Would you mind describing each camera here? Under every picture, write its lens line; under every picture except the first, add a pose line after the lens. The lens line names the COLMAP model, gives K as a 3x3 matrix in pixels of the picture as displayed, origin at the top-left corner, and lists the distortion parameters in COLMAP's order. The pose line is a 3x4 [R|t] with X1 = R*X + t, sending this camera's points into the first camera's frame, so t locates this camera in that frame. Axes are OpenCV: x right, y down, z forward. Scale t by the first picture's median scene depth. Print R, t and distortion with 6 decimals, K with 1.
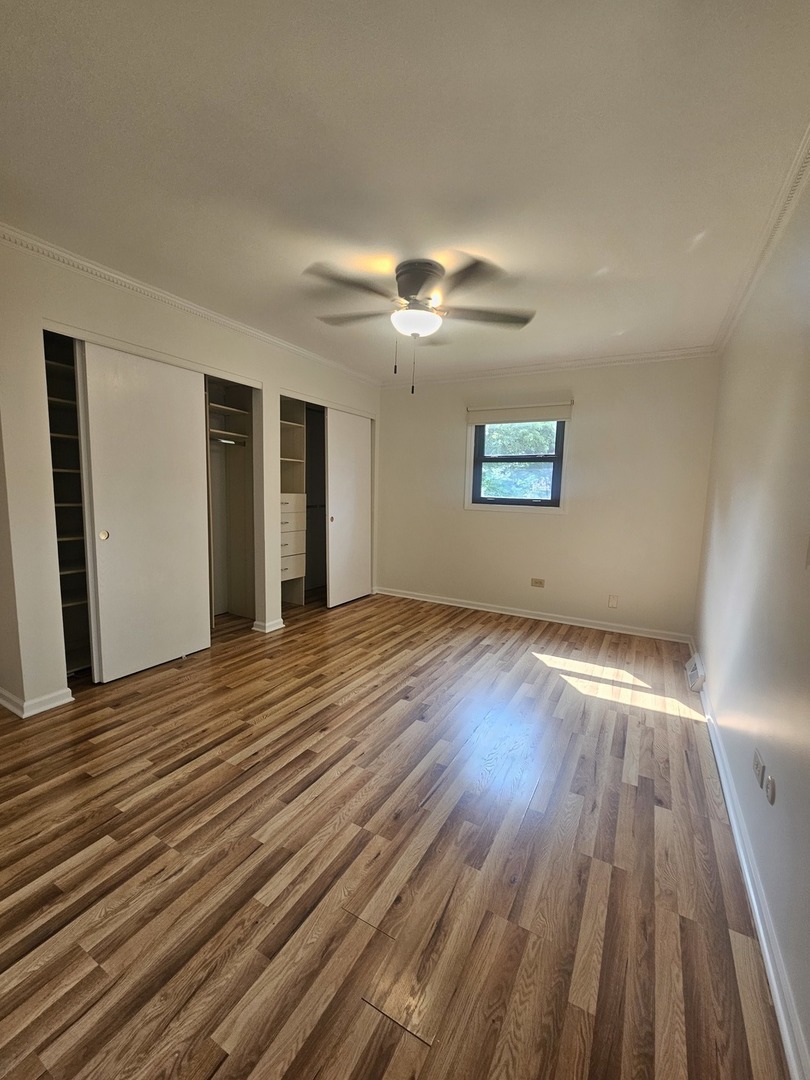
lens RADIAL K [[442.7, 0, 404.1], [0, 442.7, 540.5], [0, 0, 1]] dist [-0.002194, 0.000115]
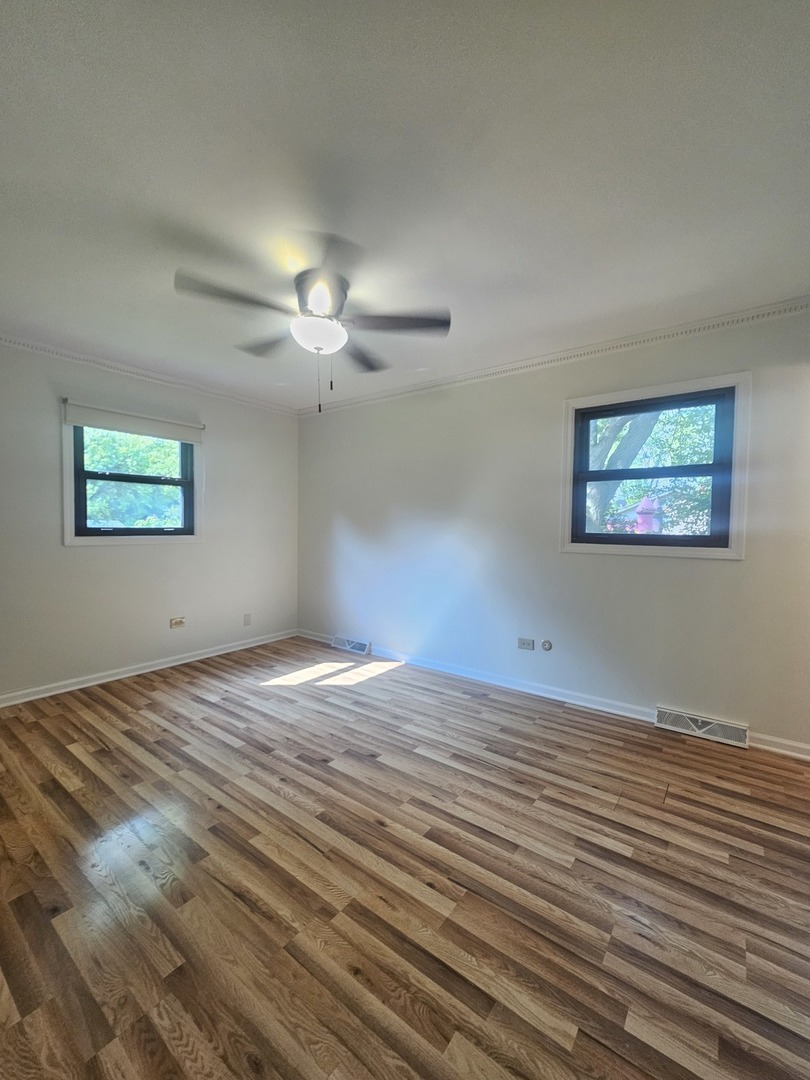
lens RADIAL K [[440.9, 0, 402.7], [0, 440.9, 542.5], [0, 0, 1]] dist [-0.001268, -0.000777]
pose [[0.132127, -0.062735, 0.989245, -0.949538], [0.106023, 0.993164, 0.048823, -0.109721], [-0.985546, 0.098432, 0.137876, 0.826017]]
